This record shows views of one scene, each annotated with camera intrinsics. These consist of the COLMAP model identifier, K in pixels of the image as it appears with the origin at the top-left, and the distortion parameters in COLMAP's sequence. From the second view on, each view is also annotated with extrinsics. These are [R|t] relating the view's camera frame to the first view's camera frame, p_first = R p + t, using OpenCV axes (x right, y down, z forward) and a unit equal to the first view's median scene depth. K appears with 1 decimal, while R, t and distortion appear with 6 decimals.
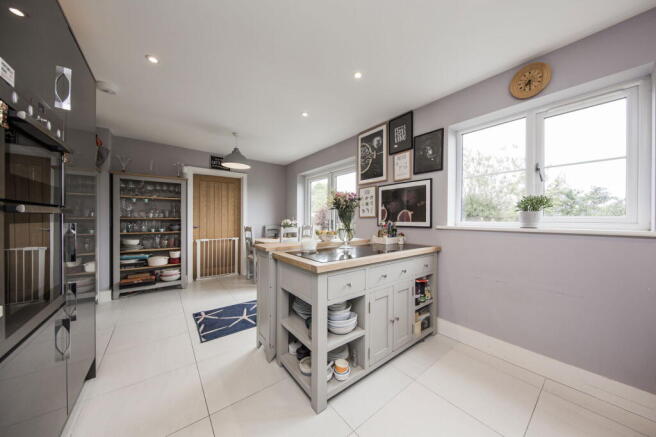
lens RADIAL K [[213.7, 0, 331.2], [0, 213.7, 216.7], [0, 0, 1]] dist [-0.000305, -0.000028]
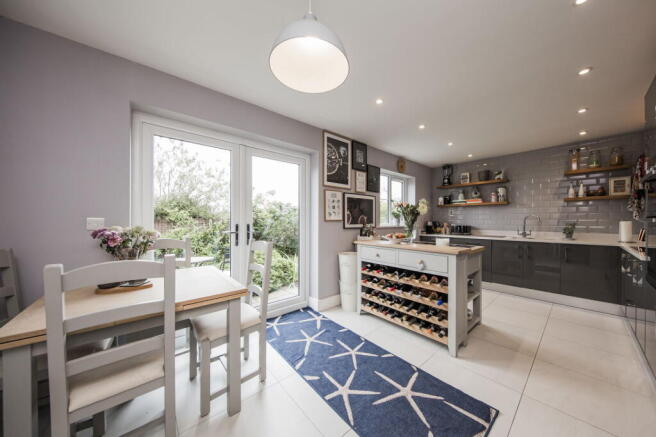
lens RADIAL K [[213.7, 0, 331.1], [0, 213.7, 223.4], [0, 0, 1]] dist [-0.000305, -0.000028]
pose [[-0.045737, -0.014958, 0.998842, -0.876304], [-0.007386, 0.999866, 0.014635, 0.001380], [-0.998926, -0.006708, -0.045841, 1.110045]]
